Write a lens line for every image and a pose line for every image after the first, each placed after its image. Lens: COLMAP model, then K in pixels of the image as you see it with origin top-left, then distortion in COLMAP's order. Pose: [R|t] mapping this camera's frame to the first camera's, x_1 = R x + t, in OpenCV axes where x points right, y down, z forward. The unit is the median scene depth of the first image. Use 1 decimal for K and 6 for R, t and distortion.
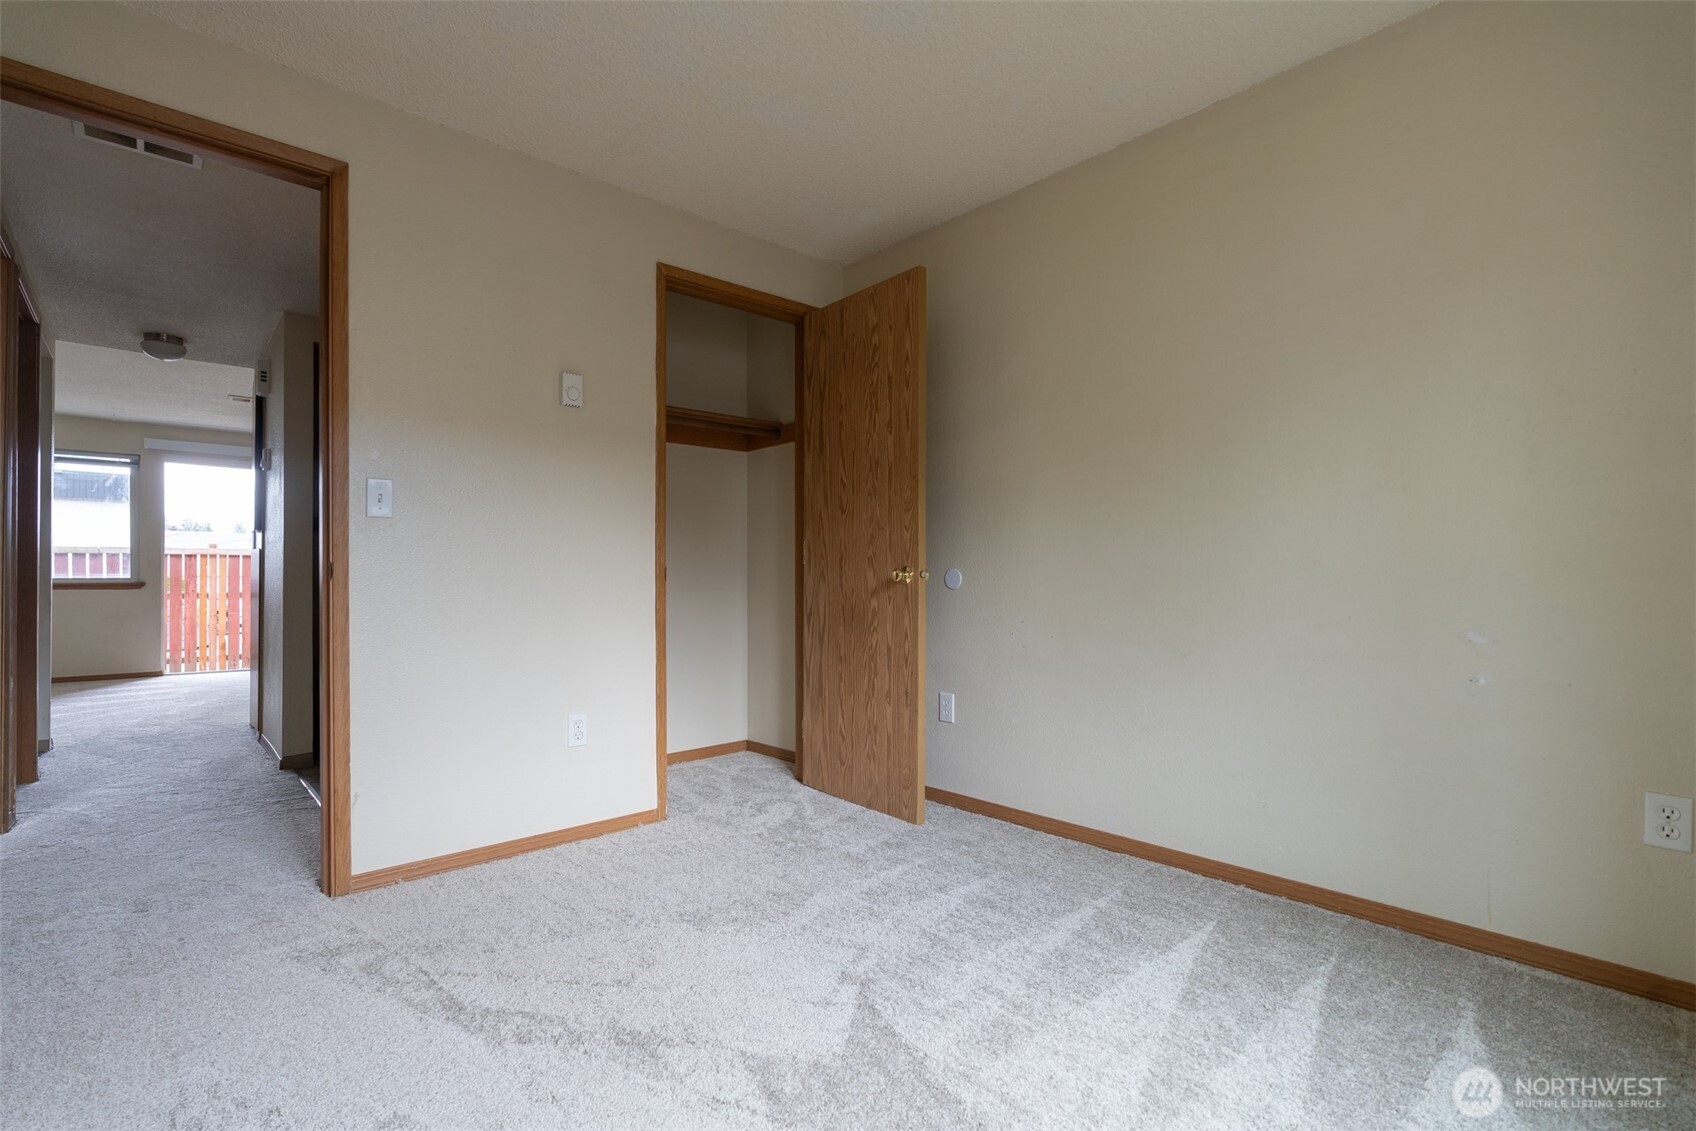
lens RADIAL K [[788.6, 0, 858.6], [0, 788.6, 569.5], [0, 0, 1]] dist [-0.015818, 0.008839]
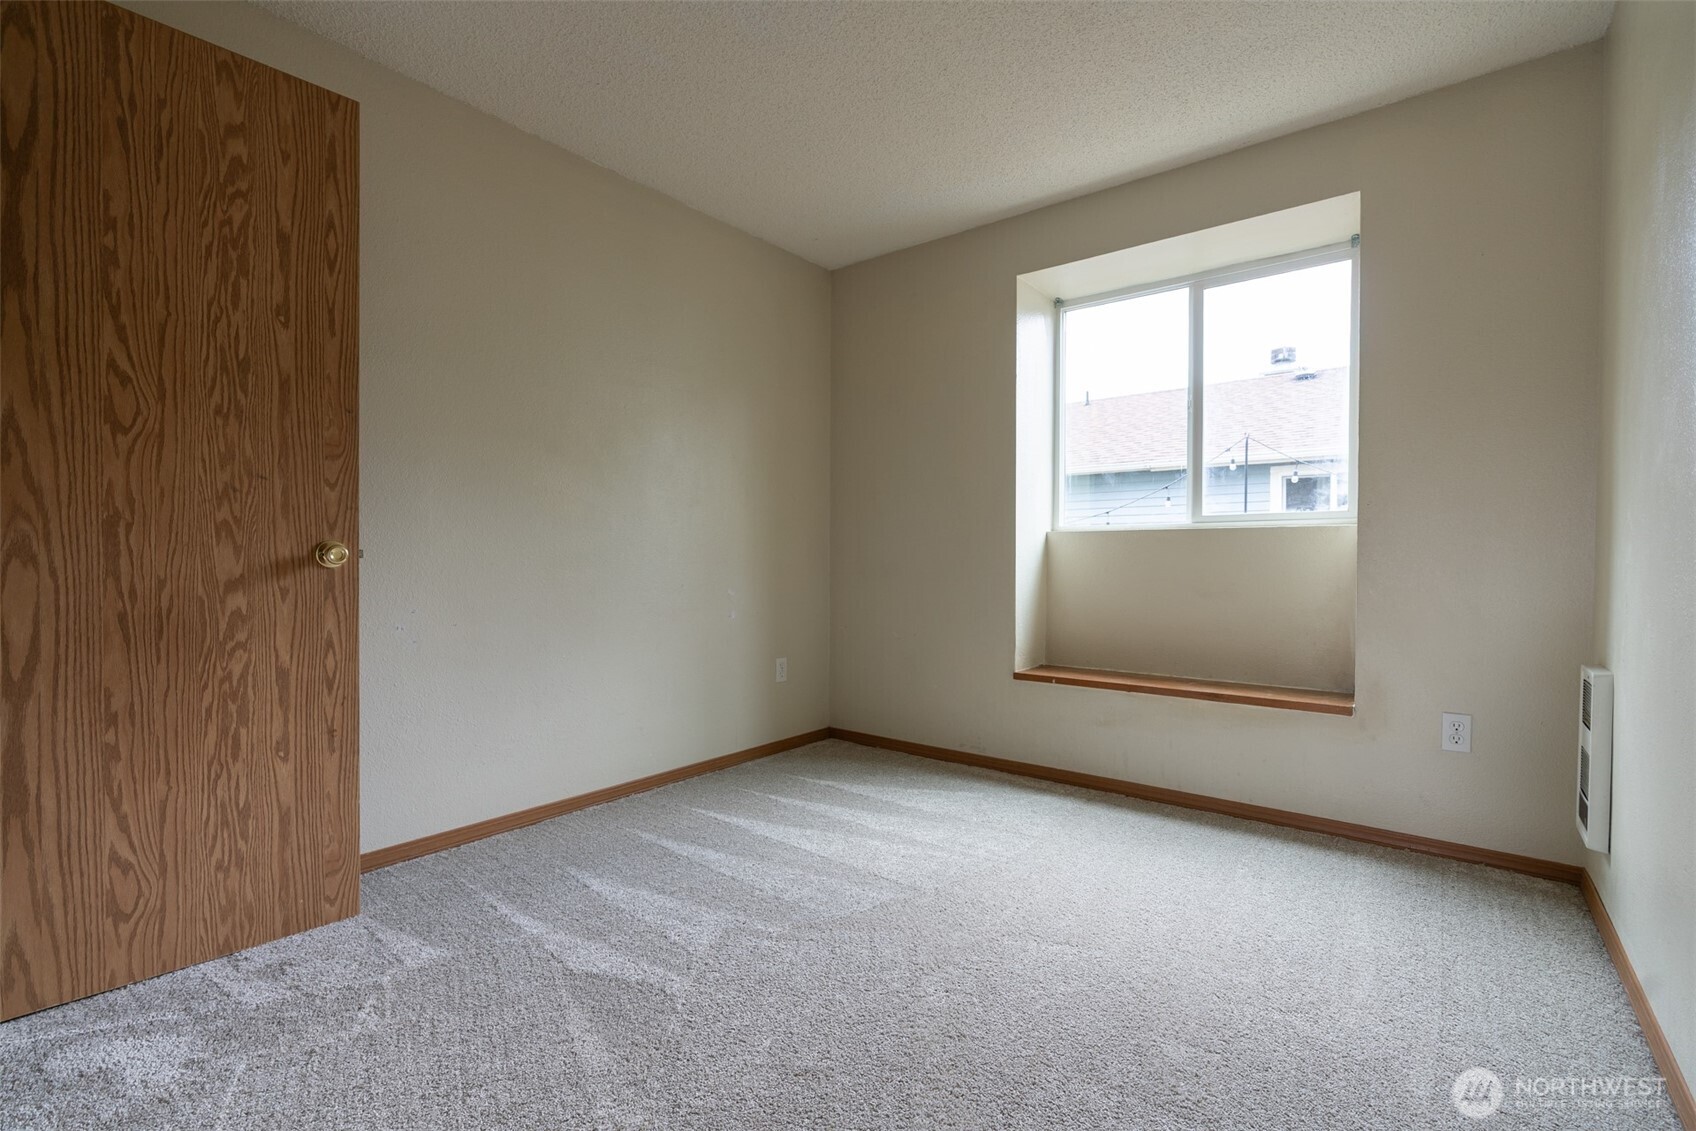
lens RADIAL K [[749.5, 0, 846.8], [0, 749.5, 571.0], [0, 0, 1]] dist [-0.018149, 0.010396]
pose [[-0.154568, -0.015135, 0.987866, -0.611266], [-0.011103, 0.999846, 0.013582, 0.007322], [-0.987920, -0.008869, -0.154712, 0.651735]]
